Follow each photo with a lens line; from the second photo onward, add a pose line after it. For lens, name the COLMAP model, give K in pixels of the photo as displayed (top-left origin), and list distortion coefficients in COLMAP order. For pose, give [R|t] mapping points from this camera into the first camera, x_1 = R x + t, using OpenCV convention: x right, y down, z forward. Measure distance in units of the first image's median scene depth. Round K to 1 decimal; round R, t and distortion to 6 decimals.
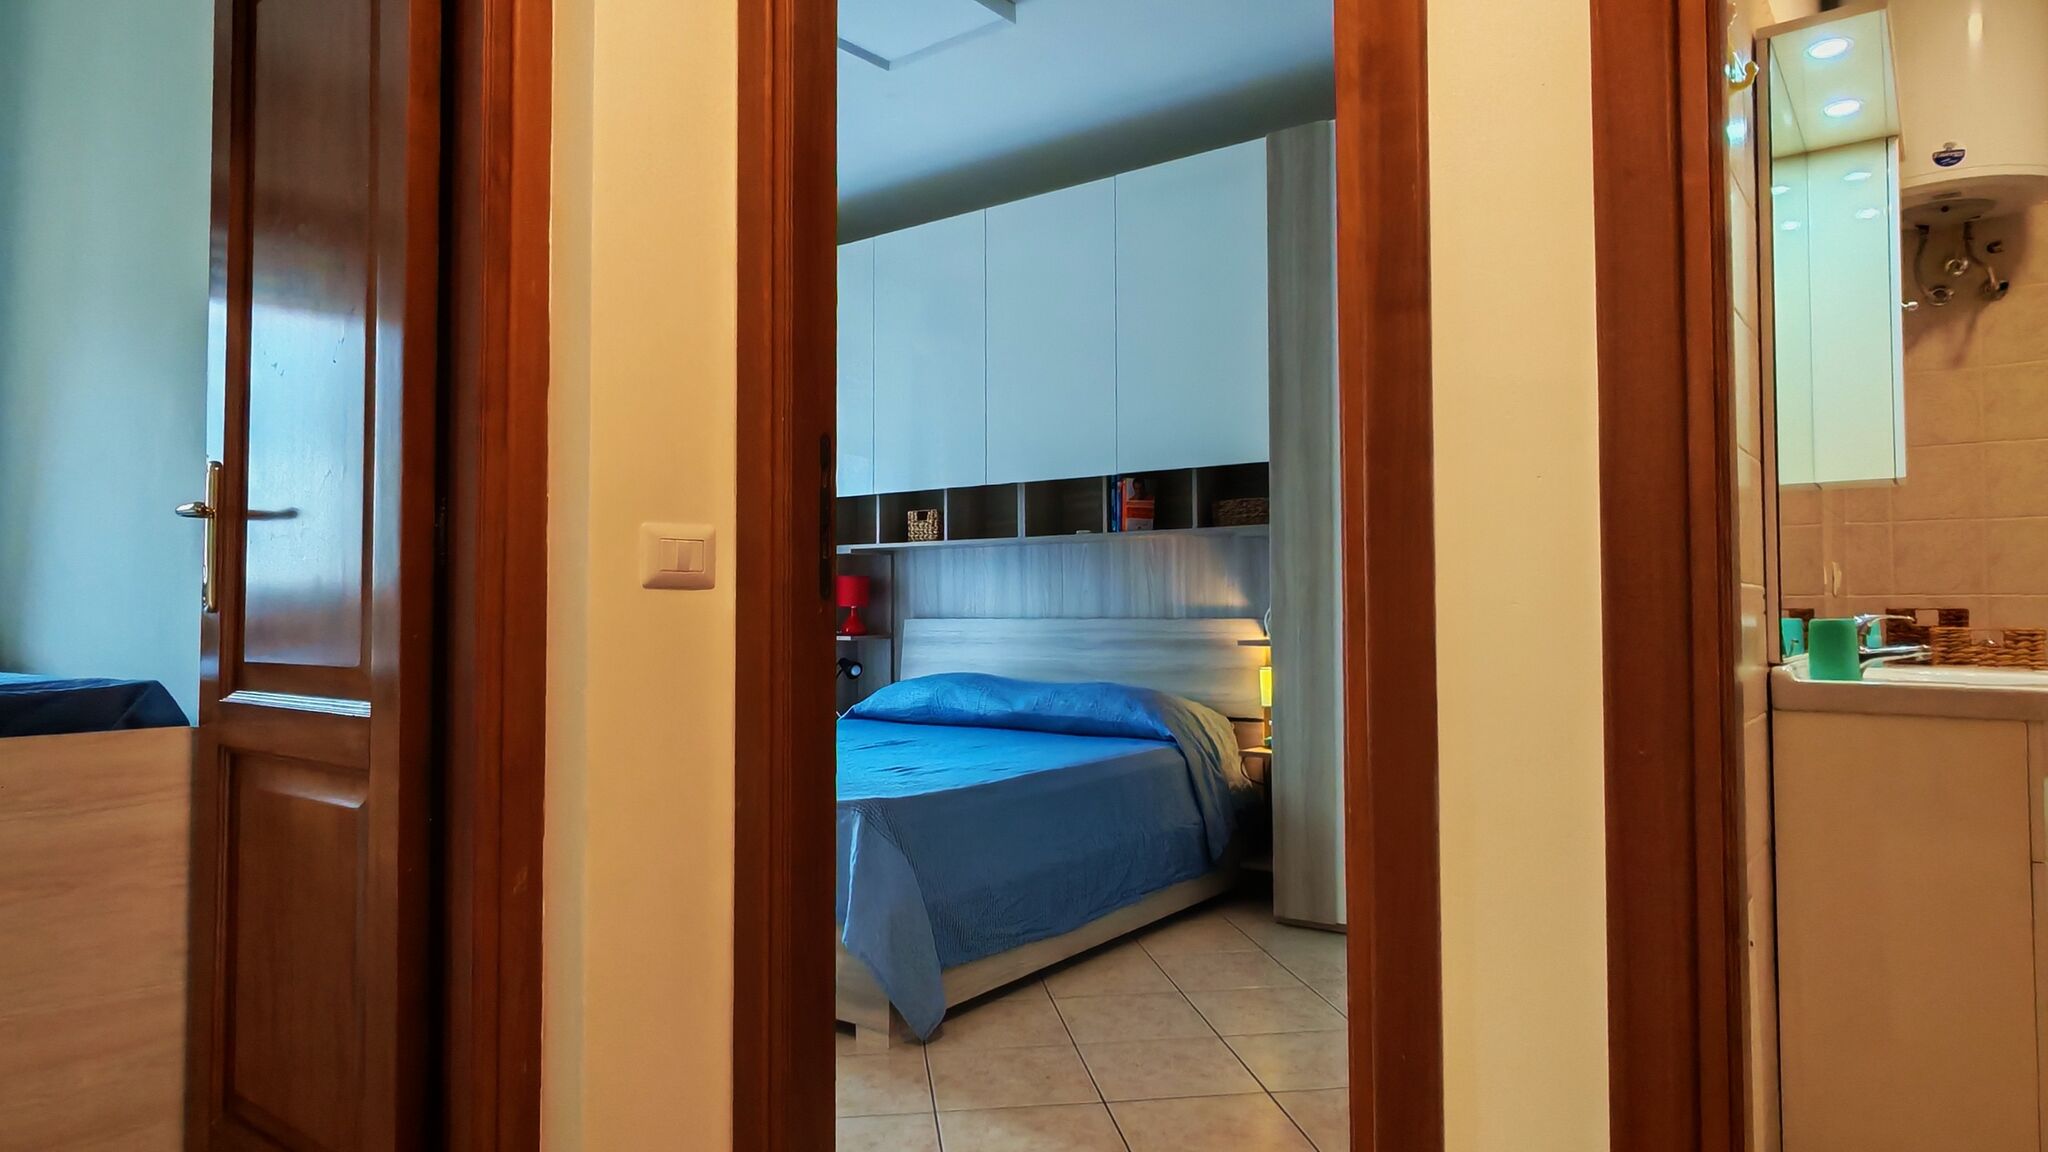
lens RADIAL K [[1135.7, 0, 1024.0], [0, 1135.7, 576.0], [0, 0, 1]] dist [0.002010, 0.000921]
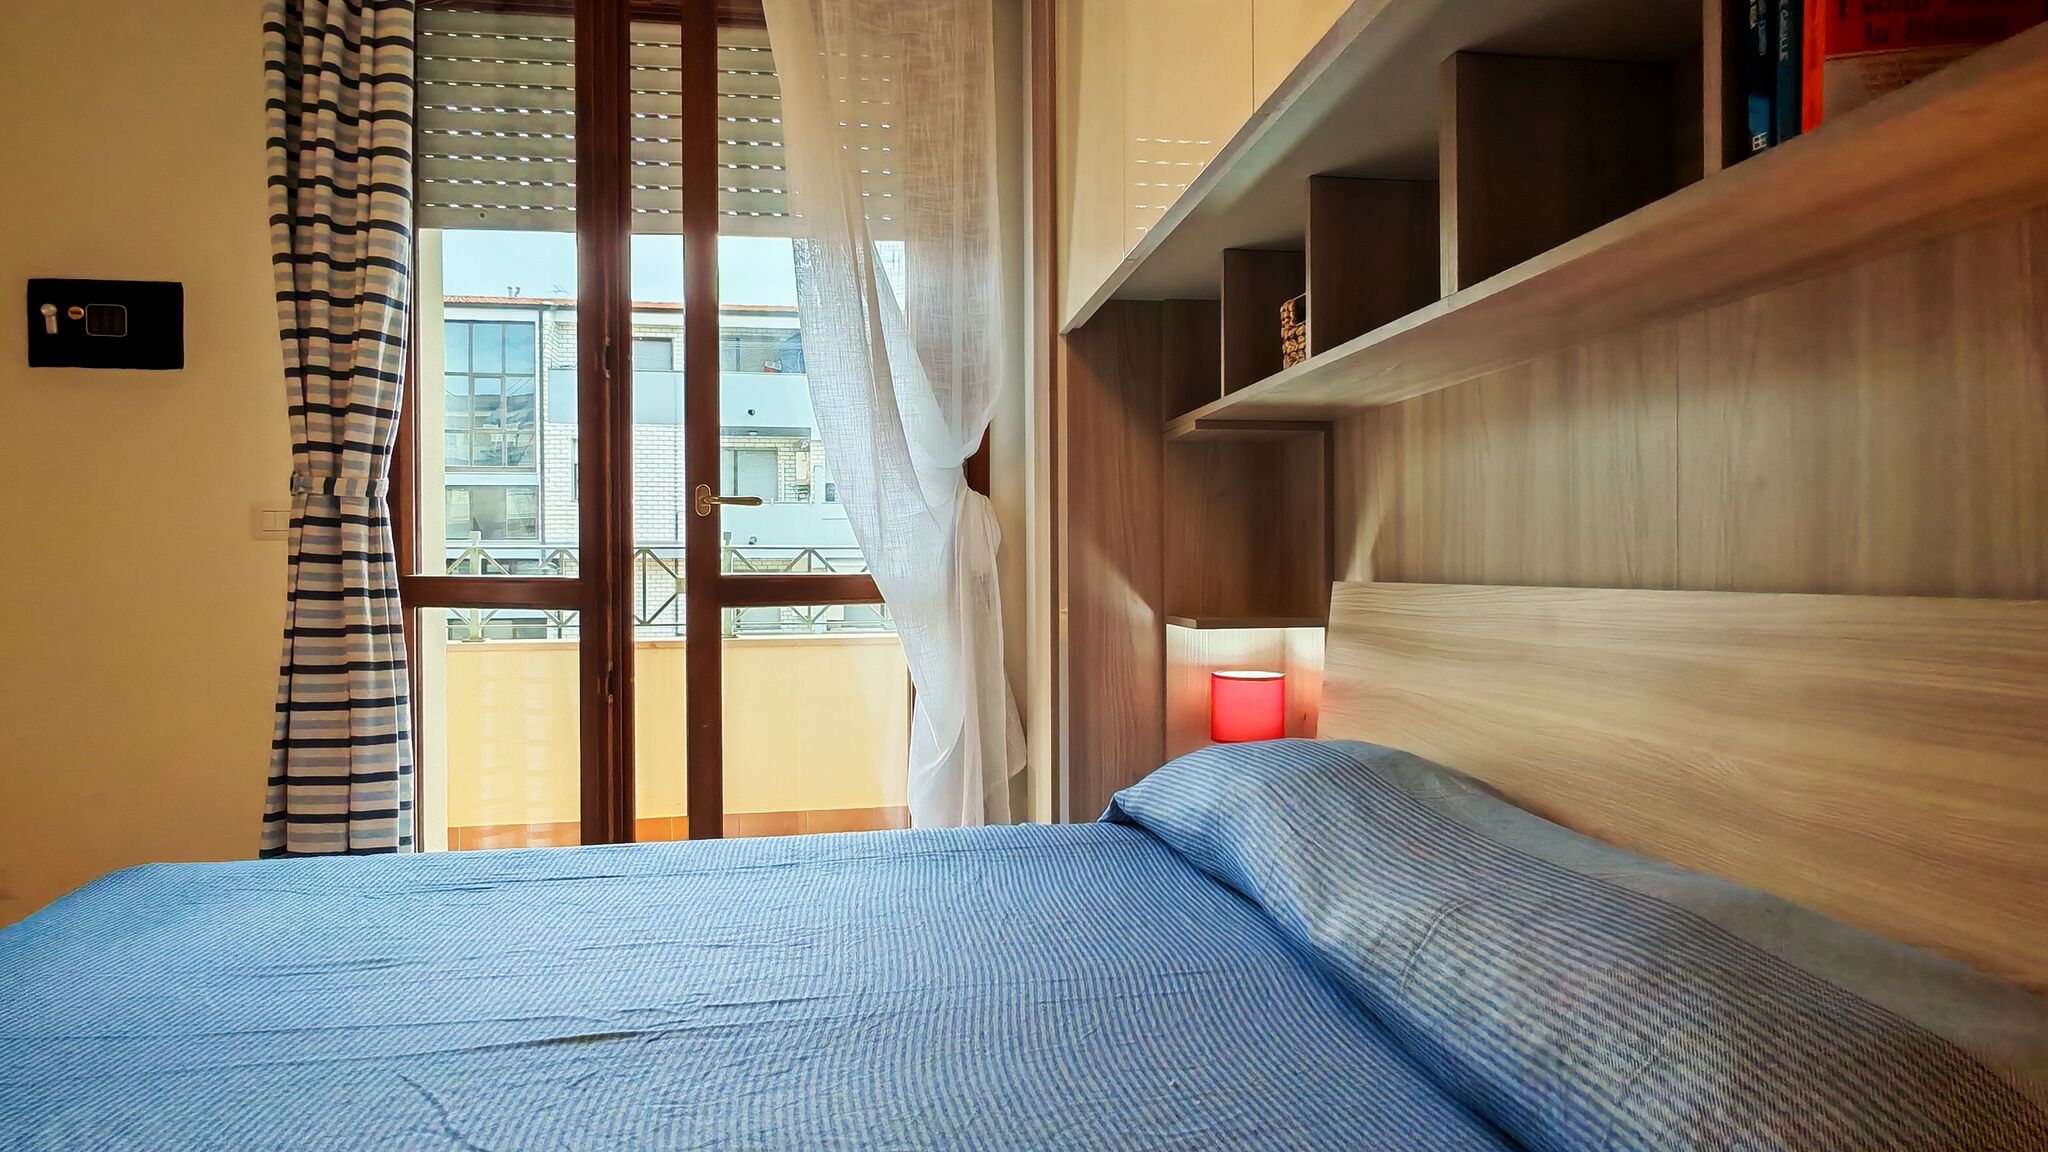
lens RADIAL K [[1135.7, 0, 1024.0], [0, 1135.7, 576.0], [0, 0, 1]] dist [0.002010, 0.000921]
pose [[0.702041, 0.004417, -0.712122, 0.126002], [0.025858, 0.999163, 0.031690, 0.023036], [0.711666, -0.040662, 0.701340, 0.743659]]
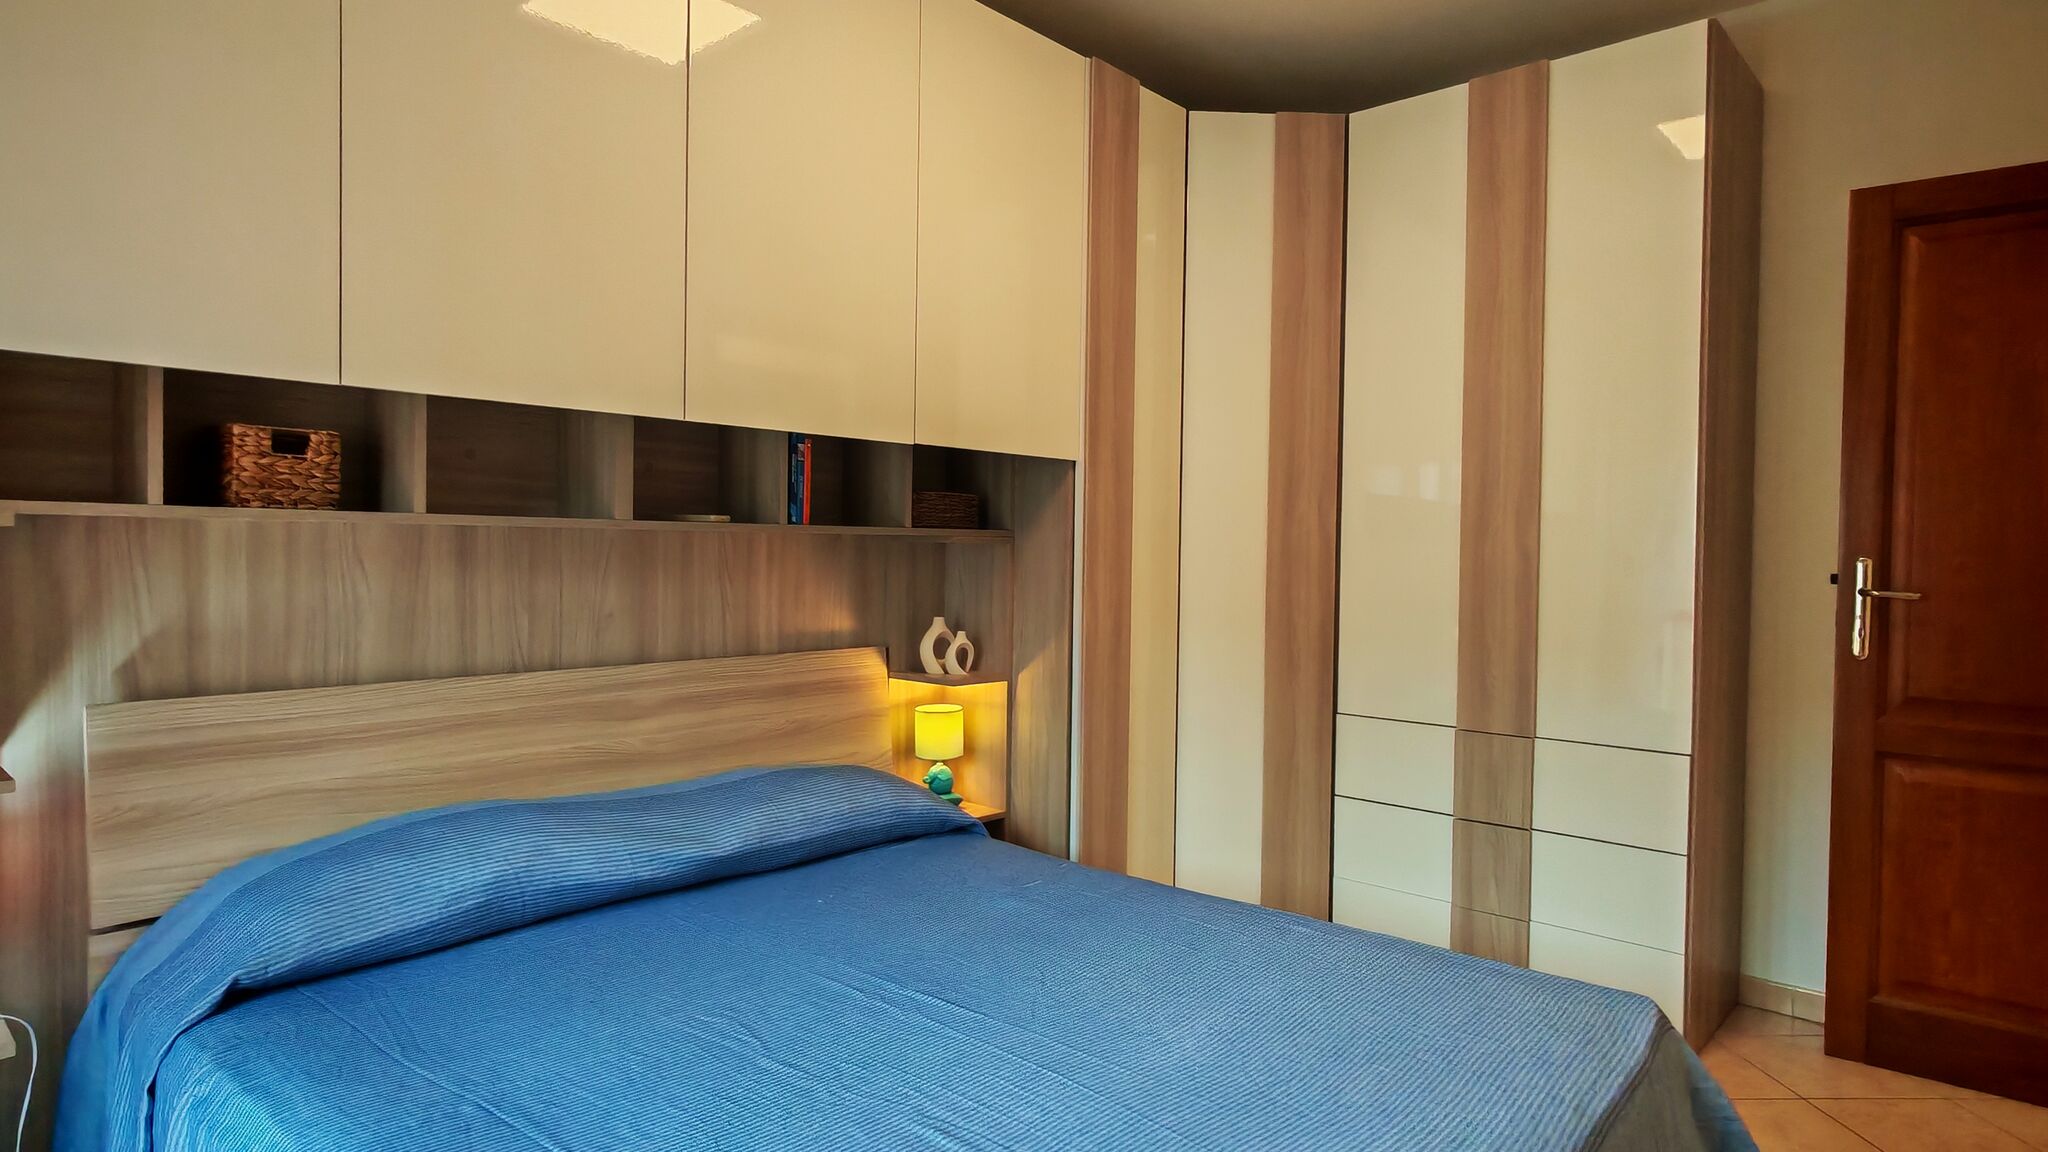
lens RADIAL K [[1135.7, 0, 1024.0], [0, 1135.7, 576.0], [0, 0, 1]] dist [0.002010, 0.000921]
pose [[0.114823, -0.018875, 0.993207, -0.506136], [-0.043850, 0.998749, 0.024050, -0.030097], [-0.992418, -0.046314, 0.113852, 0.776638]]
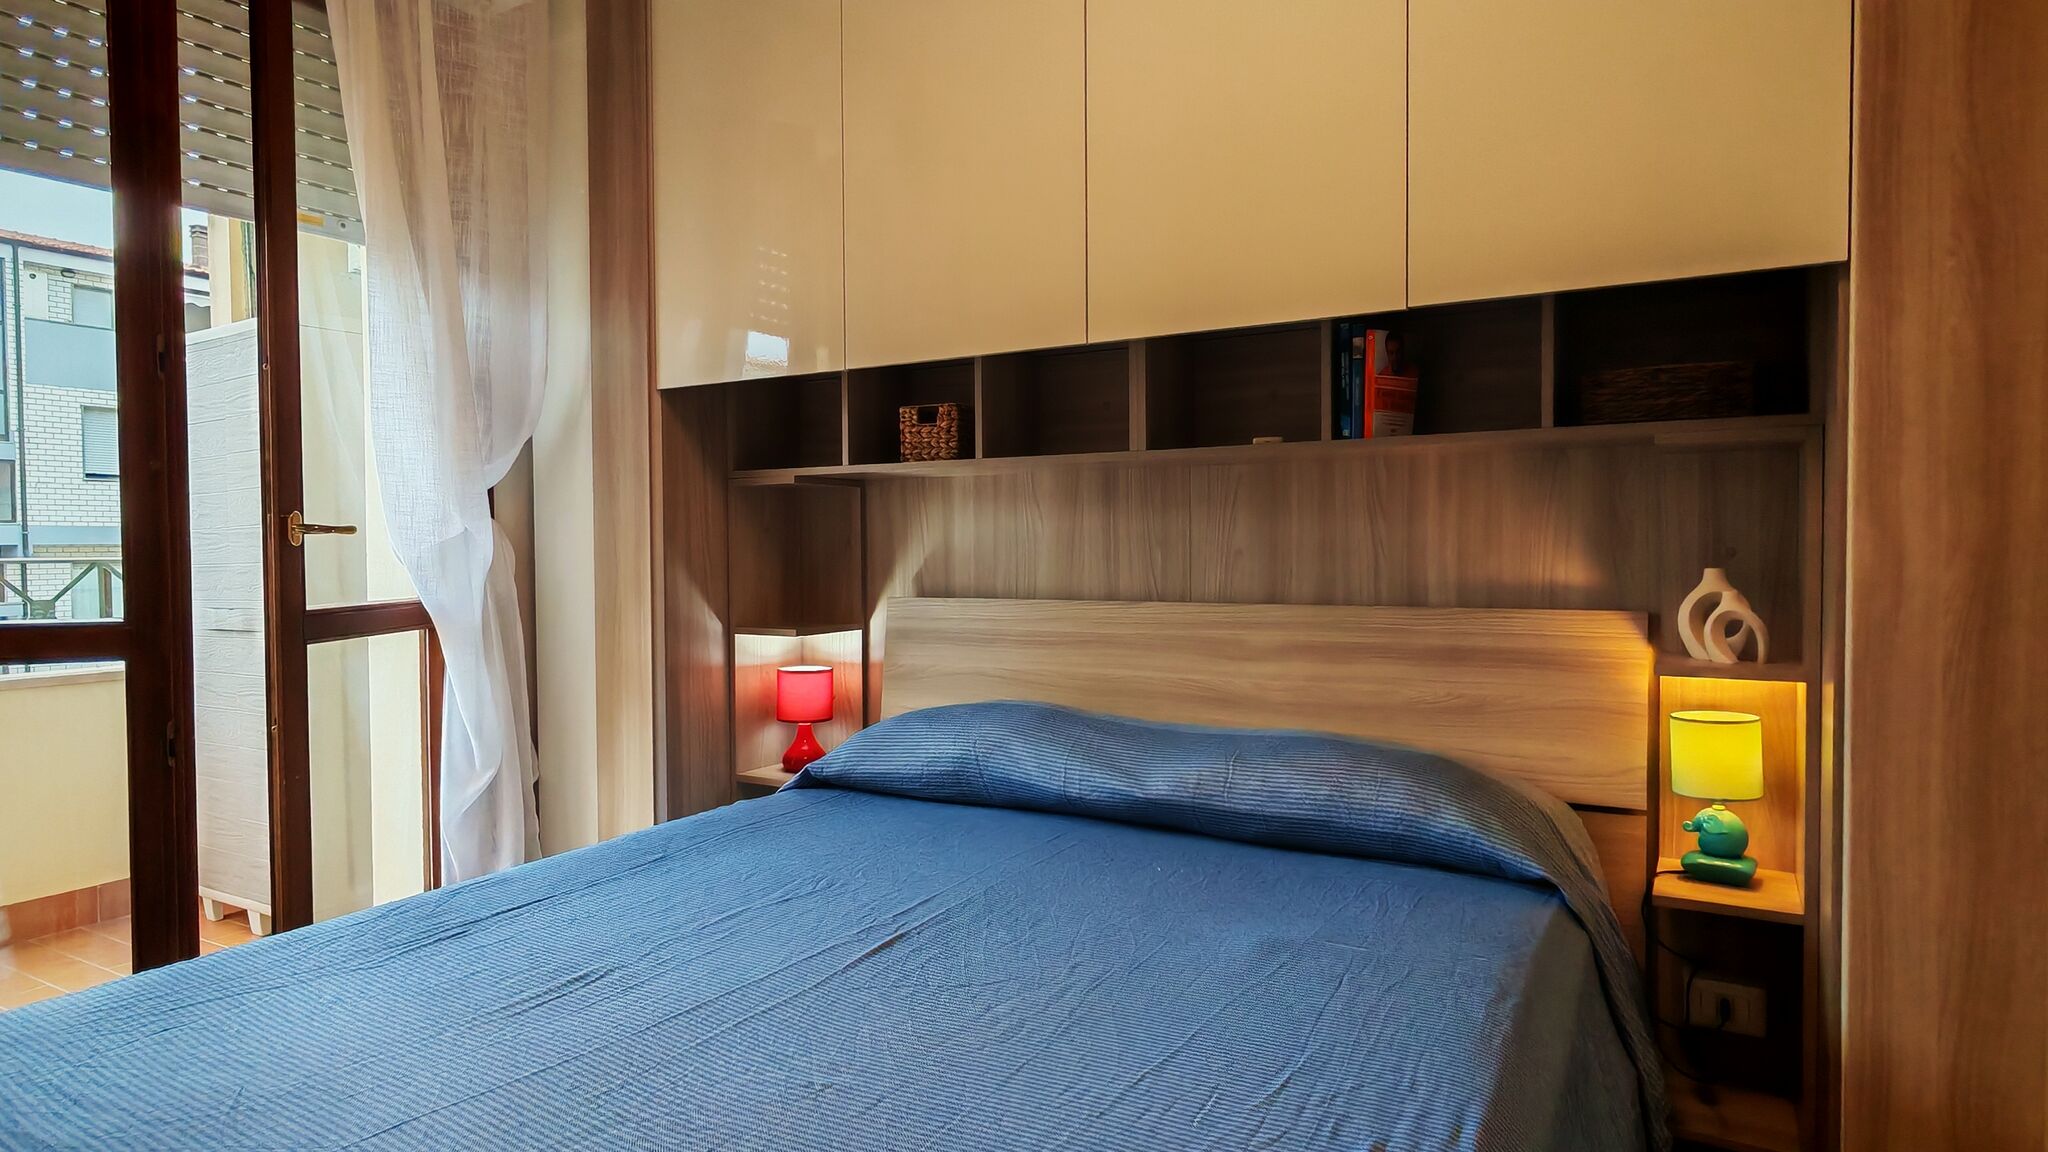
lens RADIAL K [[1135.7, 0, 1024.0], [0, 1135.7, 576.0], [0, 0, 1]] dist [0.002010, 0.000921]
pose [[0.995553, -0.006914, 0.093953, -0.106165], [0.001572, 0.998384, 0.056813, -0.006722], [-0.094194, -0.056412, 0.993954, 0.493265]]
